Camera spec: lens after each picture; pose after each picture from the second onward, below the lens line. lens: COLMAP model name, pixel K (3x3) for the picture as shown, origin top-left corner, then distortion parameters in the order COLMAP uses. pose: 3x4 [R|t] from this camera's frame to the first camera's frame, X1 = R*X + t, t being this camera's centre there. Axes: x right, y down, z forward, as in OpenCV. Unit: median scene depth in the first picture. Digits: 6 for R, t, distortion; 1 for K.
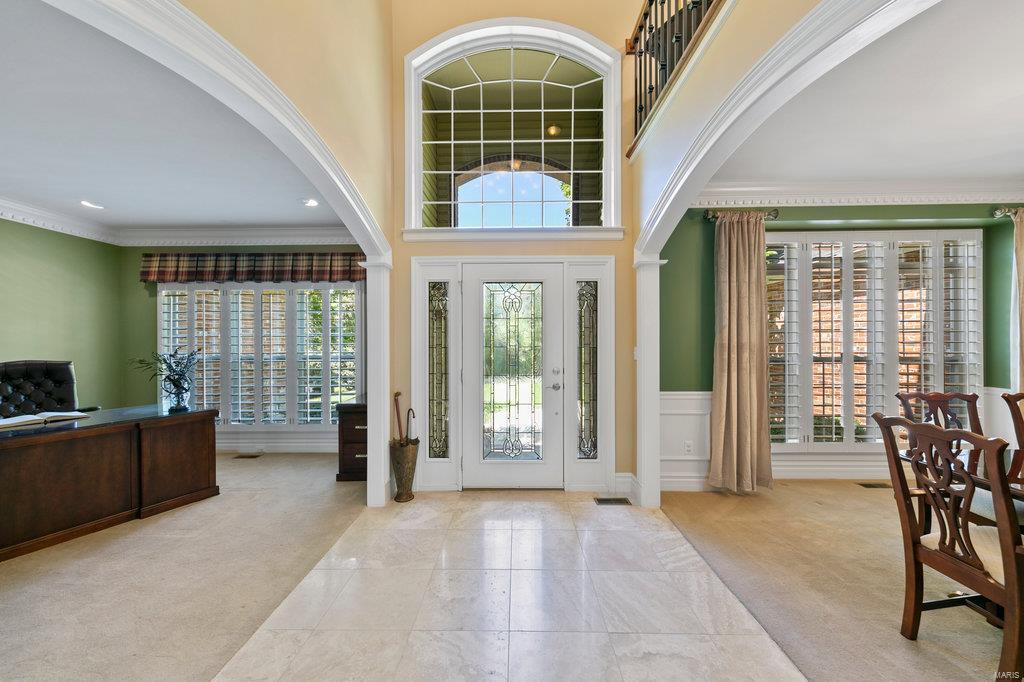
lens RADIAL K [[368.6, 0, 508.7], [0, 368.6, 343.4], [0, 0, 1]] dist [0.007703, -0.000064]
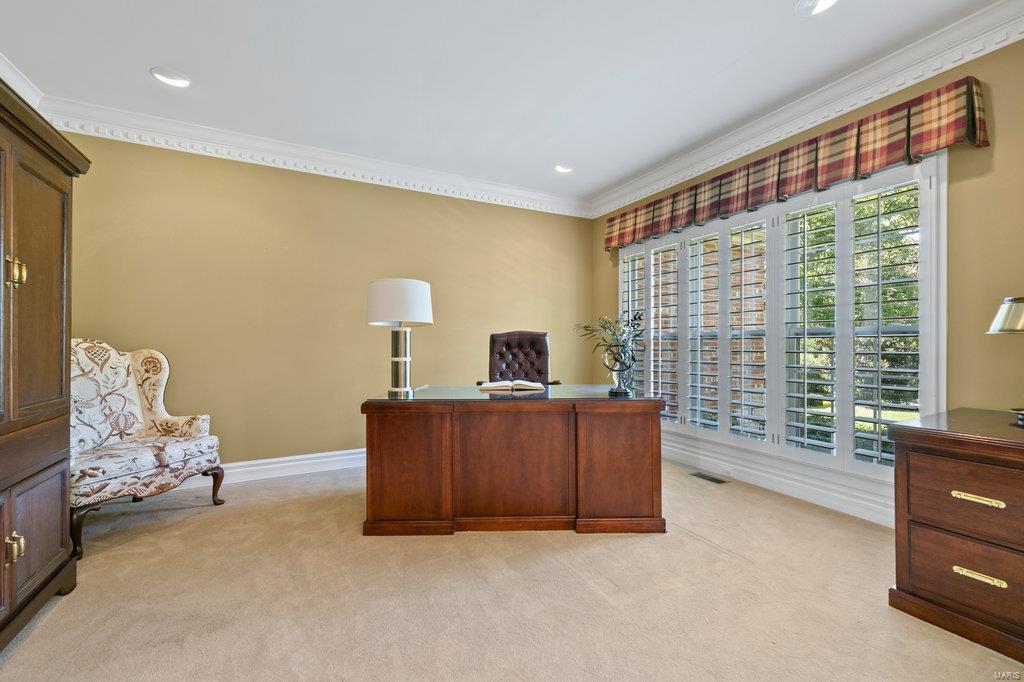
lens RADIAL K [[418.7, 0, 509.4], [0, 418.7, 343.4], [0, 0, 1]] dist [0.001829, -0.000180]
pose [[0.474785, 0.003876, -0.880093, -0.204245], [-0.003376, 0.999991, 0.002583, 0.058599], [0.880095, 0.001745, 0.474794, 0.312784]]
